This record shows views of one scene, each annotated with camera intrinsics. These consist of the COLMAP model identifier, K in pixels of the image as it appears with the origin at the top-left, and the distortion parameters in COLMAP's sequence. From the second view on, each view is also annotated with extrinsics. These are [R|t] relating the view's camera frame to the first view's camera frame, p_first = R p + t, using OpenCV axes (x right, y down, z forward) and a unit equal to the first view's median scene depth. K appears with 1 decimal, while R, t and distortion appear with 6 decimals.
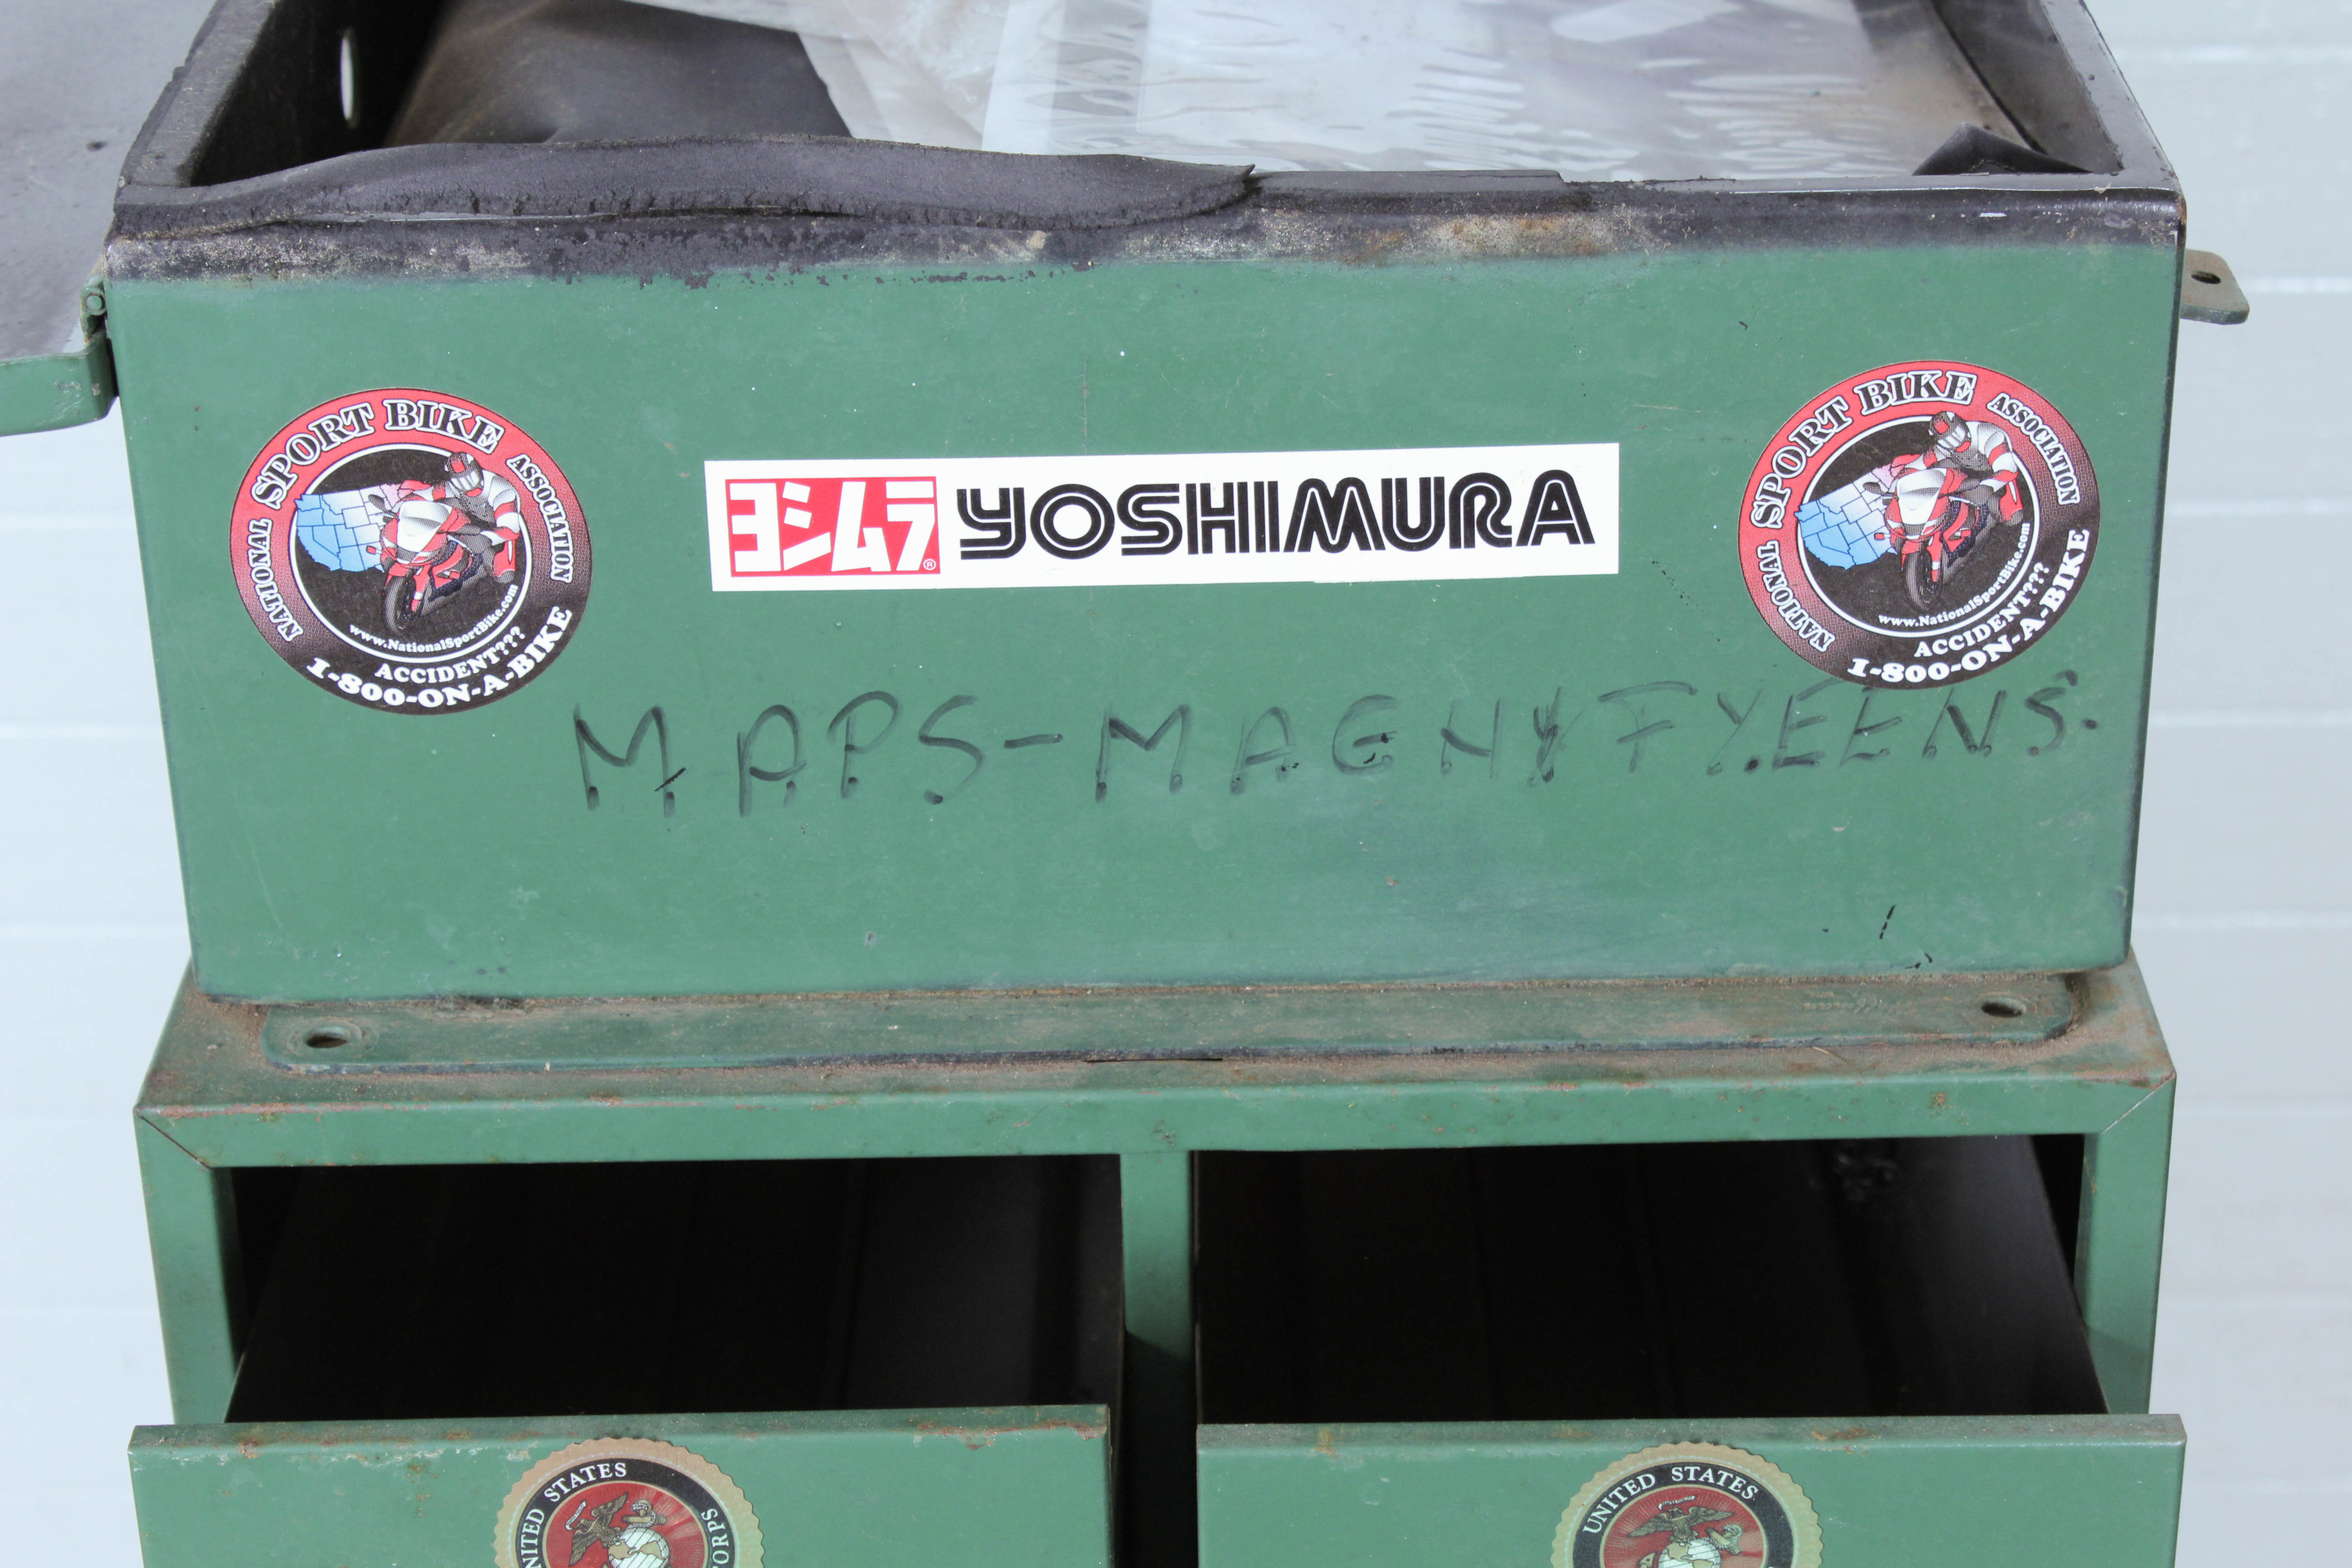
lens RADIAL K [[4857.3, 0, 1139.9], [0, 4857.3, 849.1], [0, 0, 1]] dist [0.063352, 0.000000]
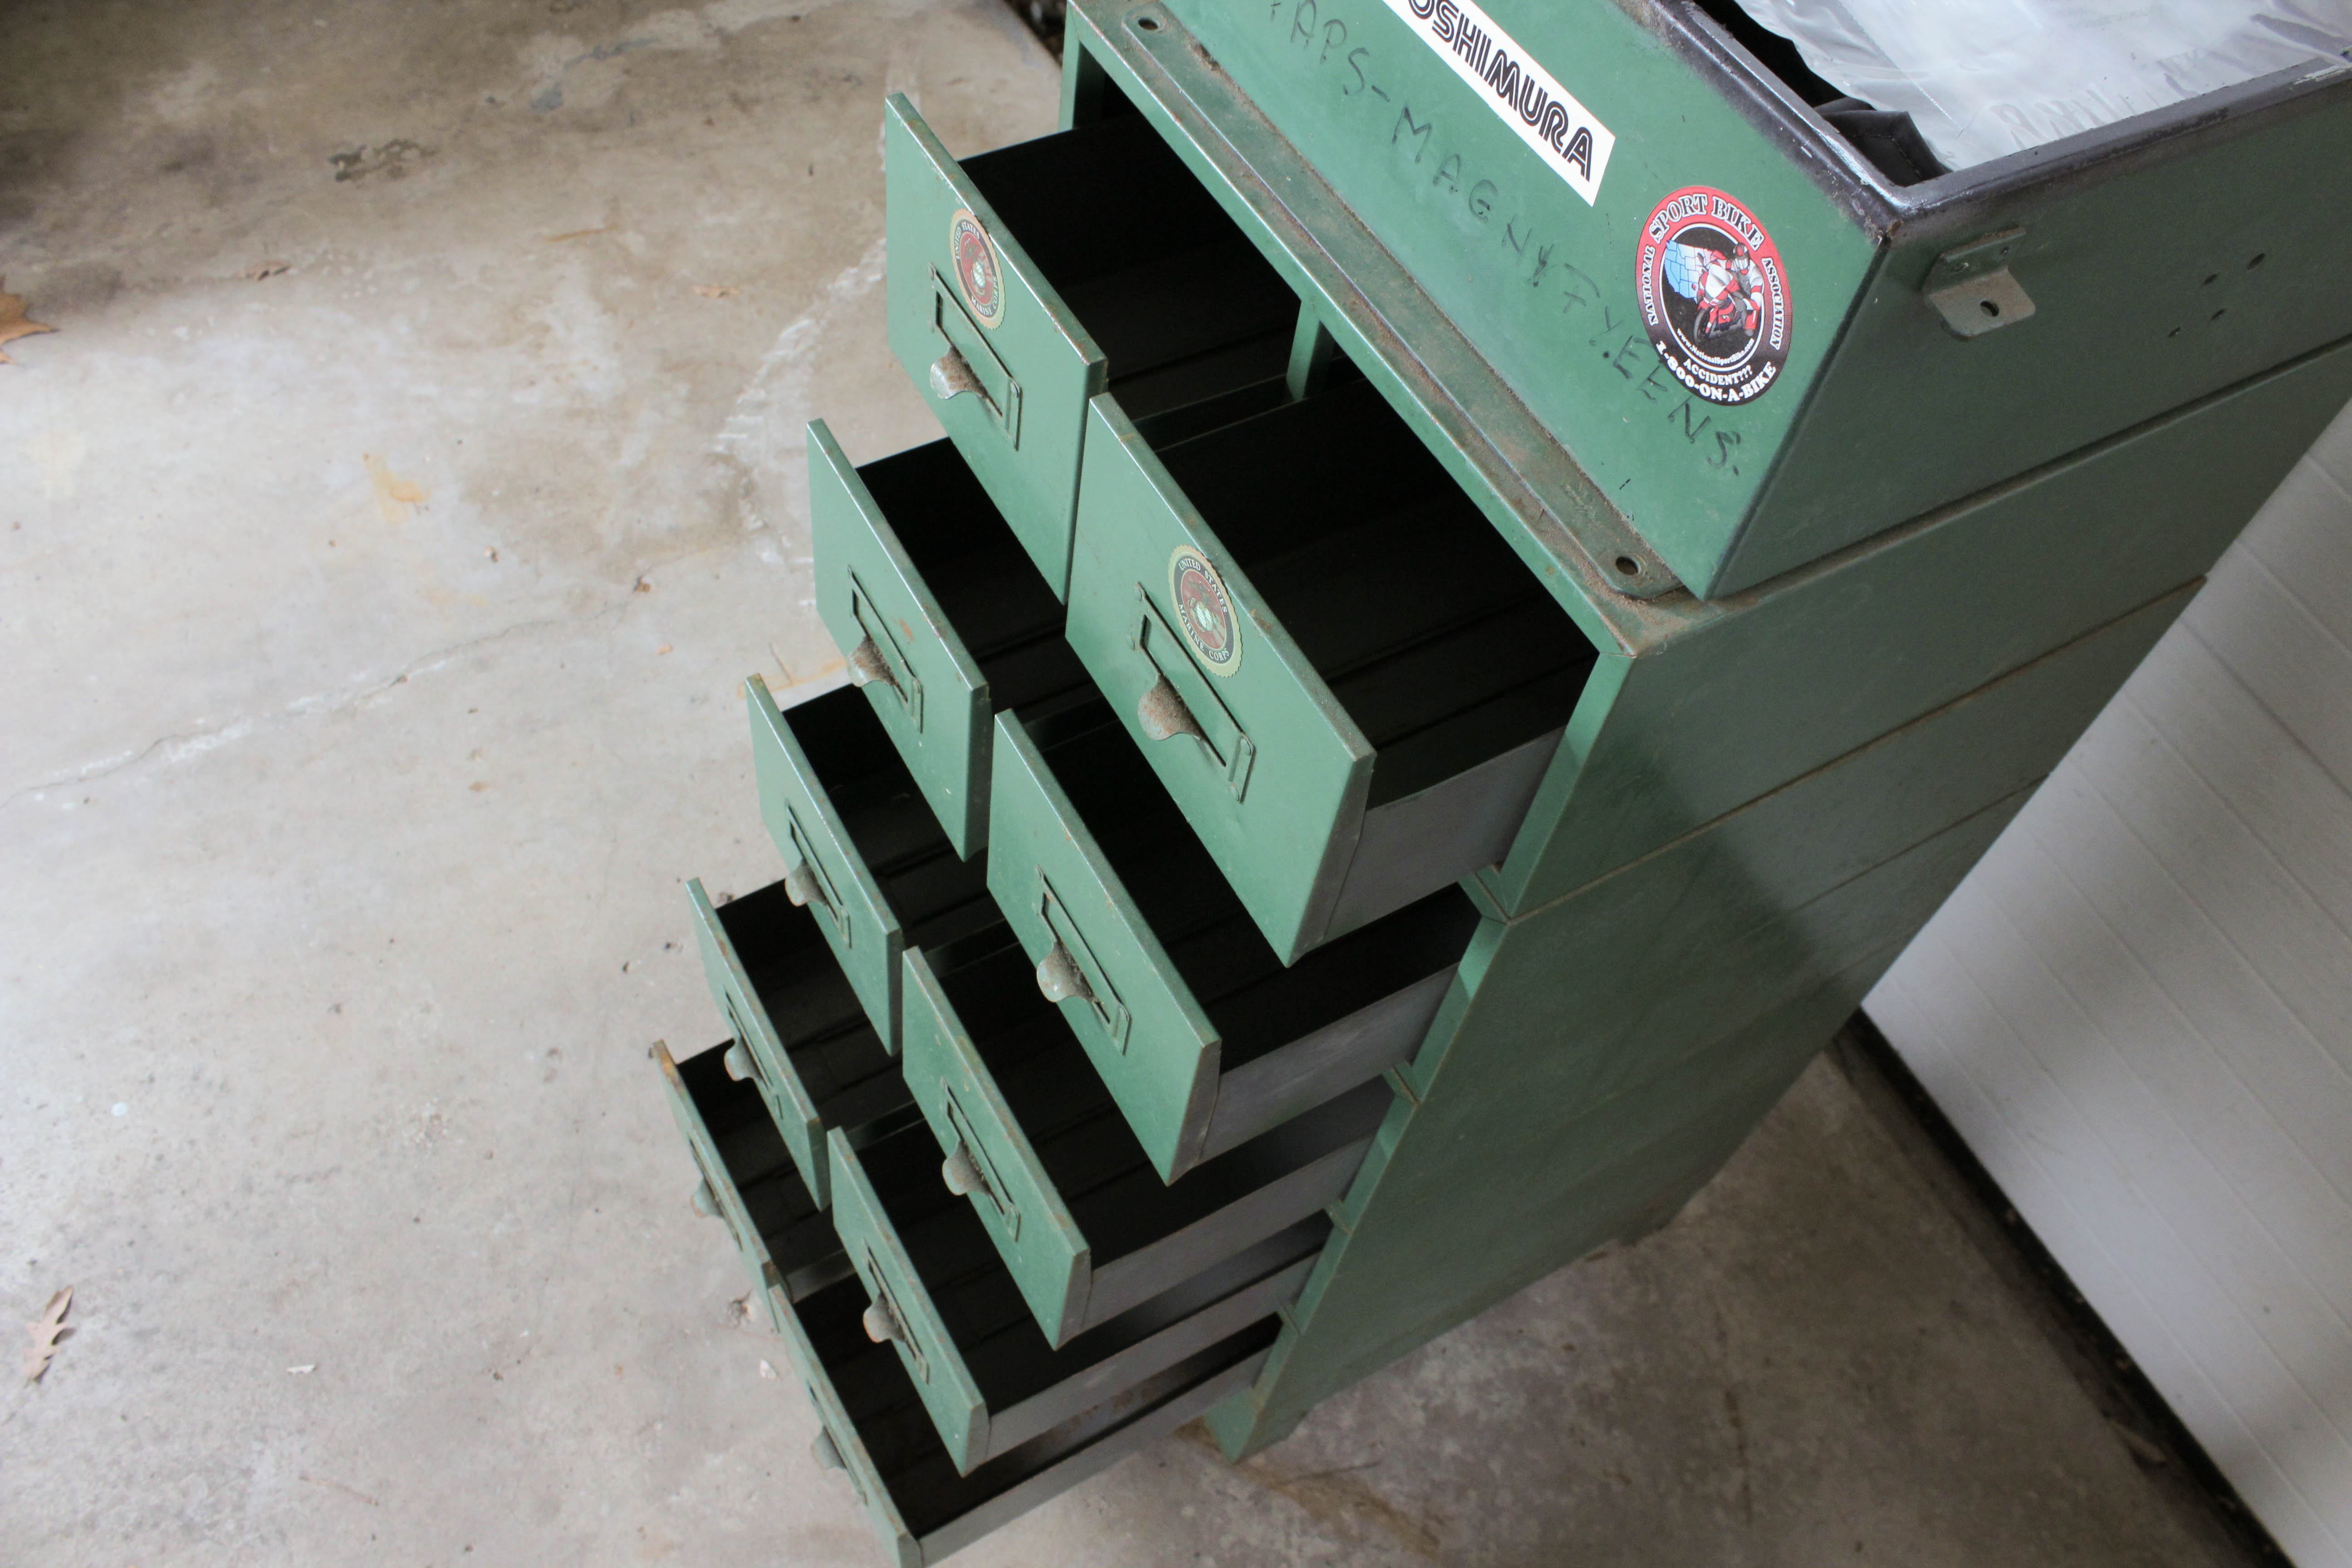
lens RADIAL K [[1918.6, 0, 1195.2], [0, 1918.6, 784.6], [0, 0, 1]] dist [-0.146901, 0.106039]
pose [[0.505773, 0.754202, -0.418774, 0.455078], [-0.510702, 0.653008, 0.559254, -0.221723], [0.695253, -0.068987, 0.715446, 0.422927]]
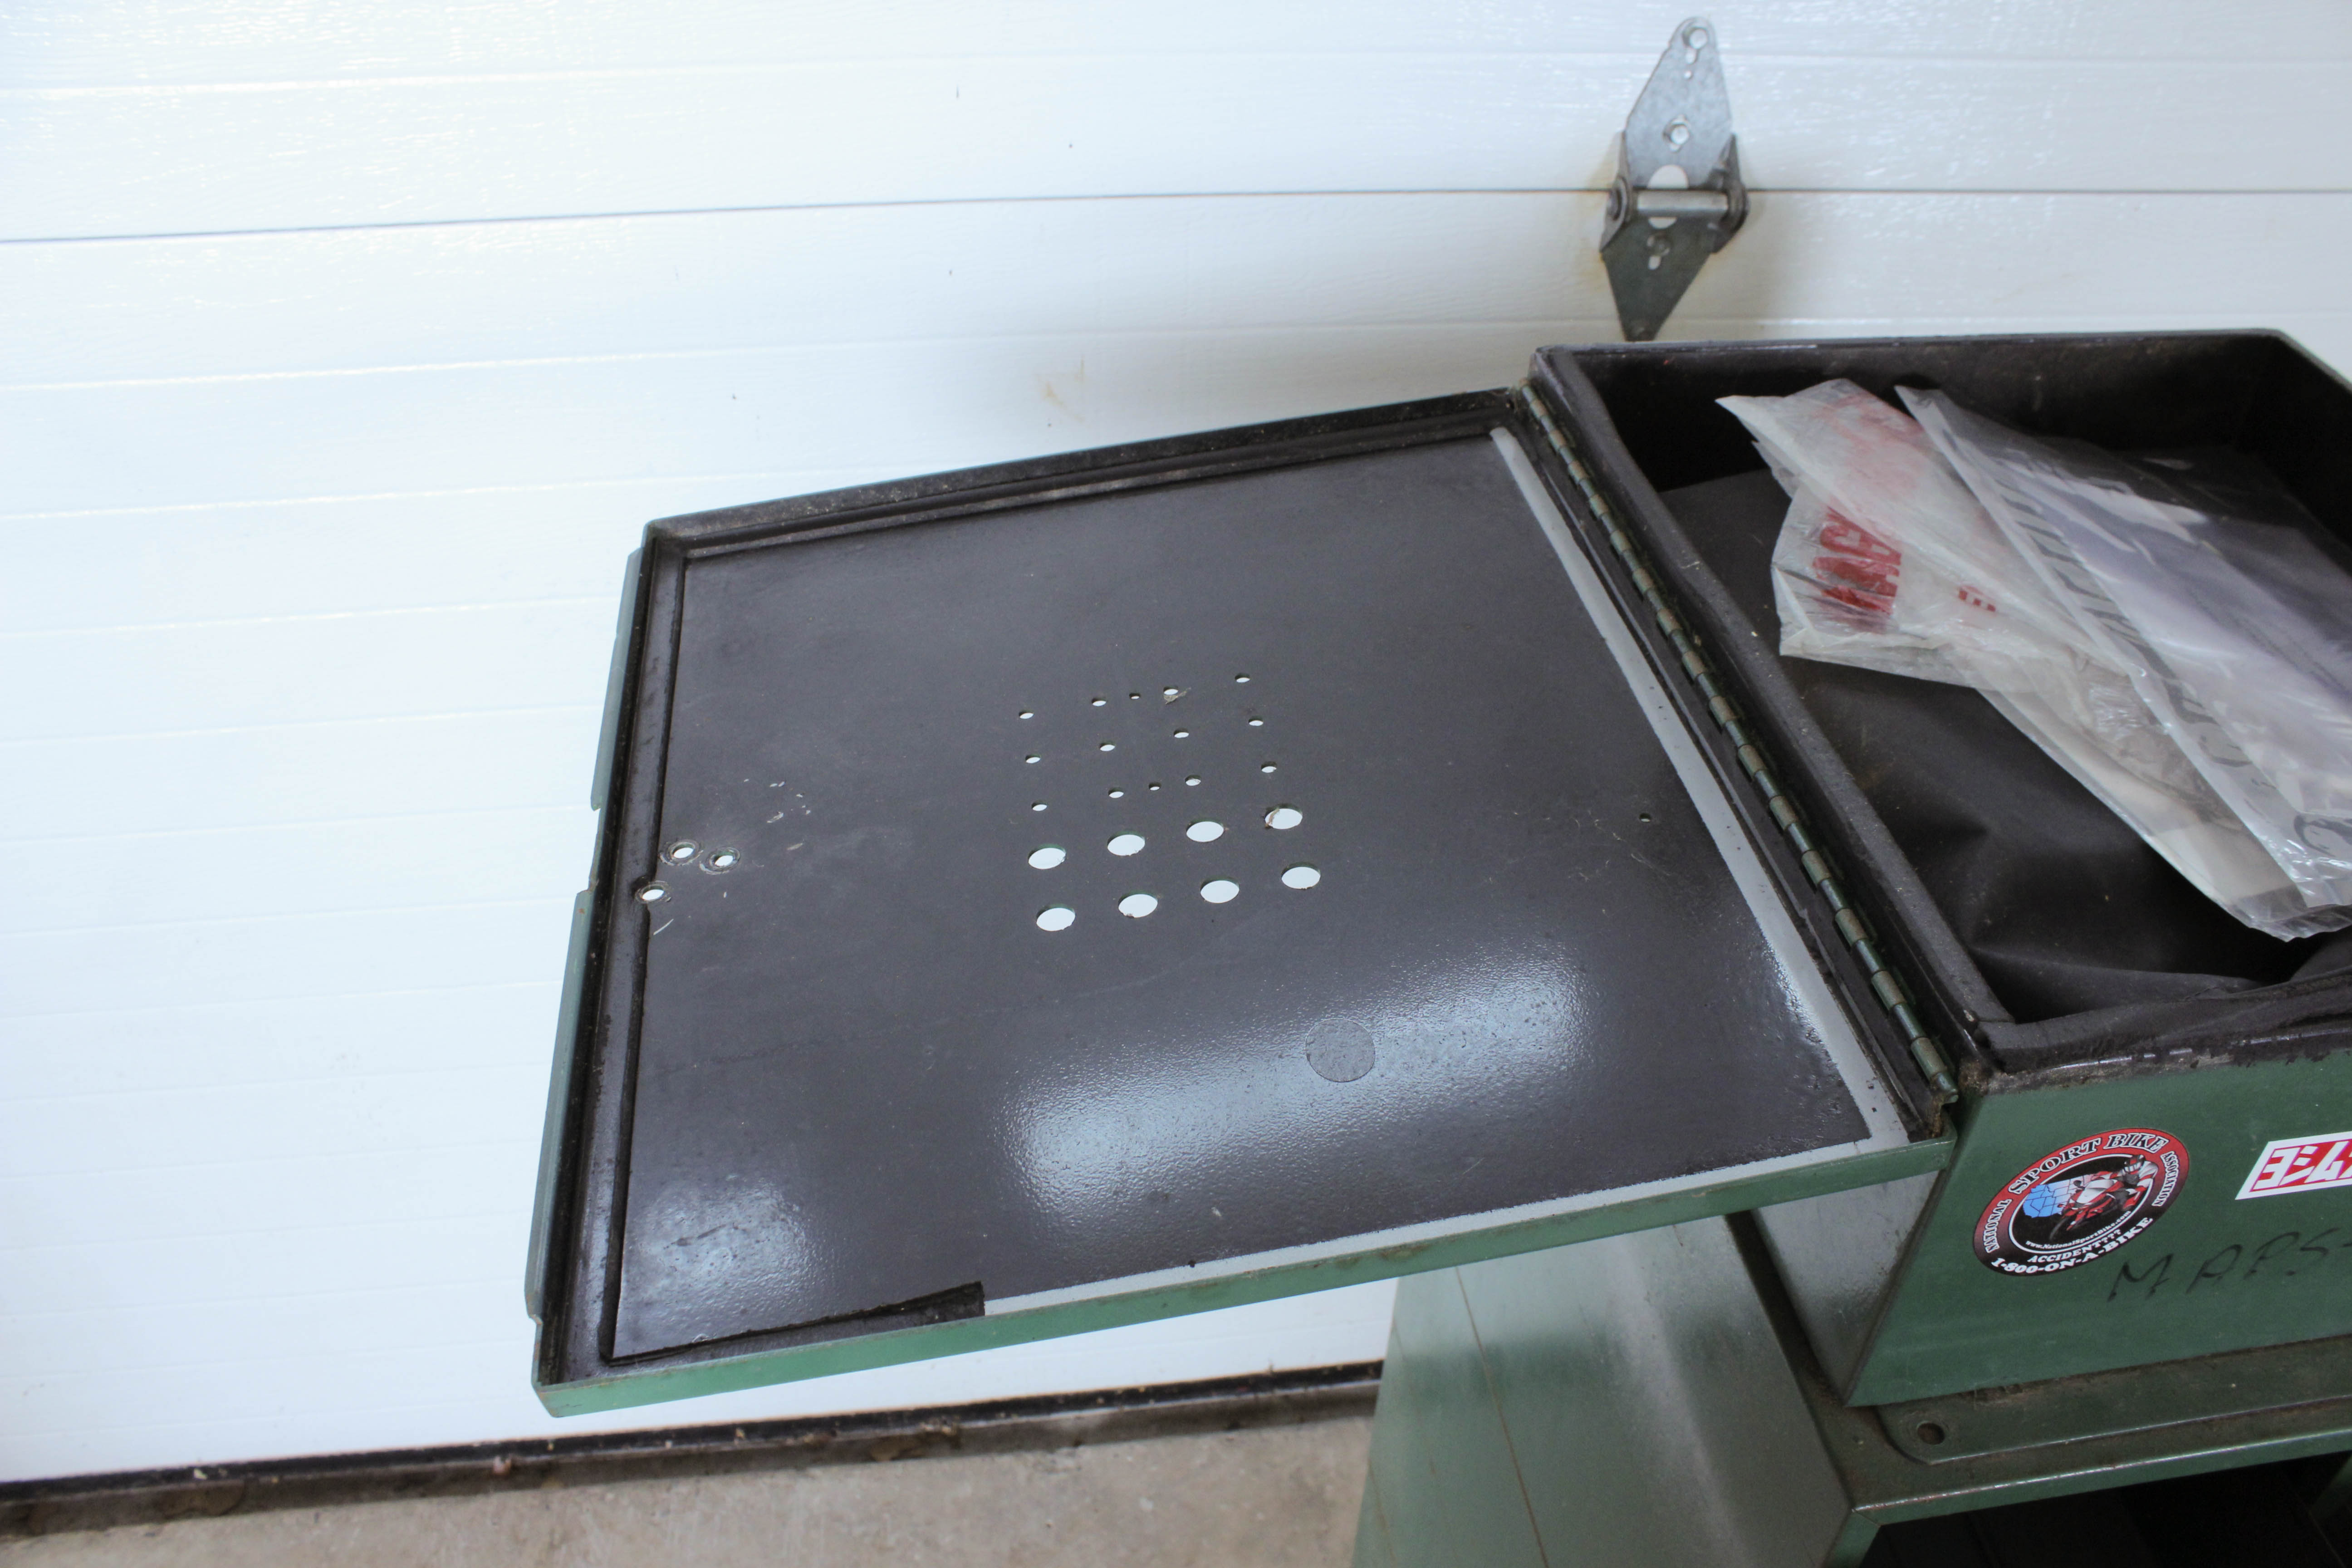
lens RADIAL K [[1918.6, 0, 1193.9], [0, 1918.6, 798.6], [0, 0, 1]] dist [-0.146901, 0.106039]
pose [[0.986111, -0.063169, 0.153608, -0.516472], [0.031235, 0.978881, 0.202030, -0.319165], [-0.163126, -0.194426, 0.967258, 0.494124]]
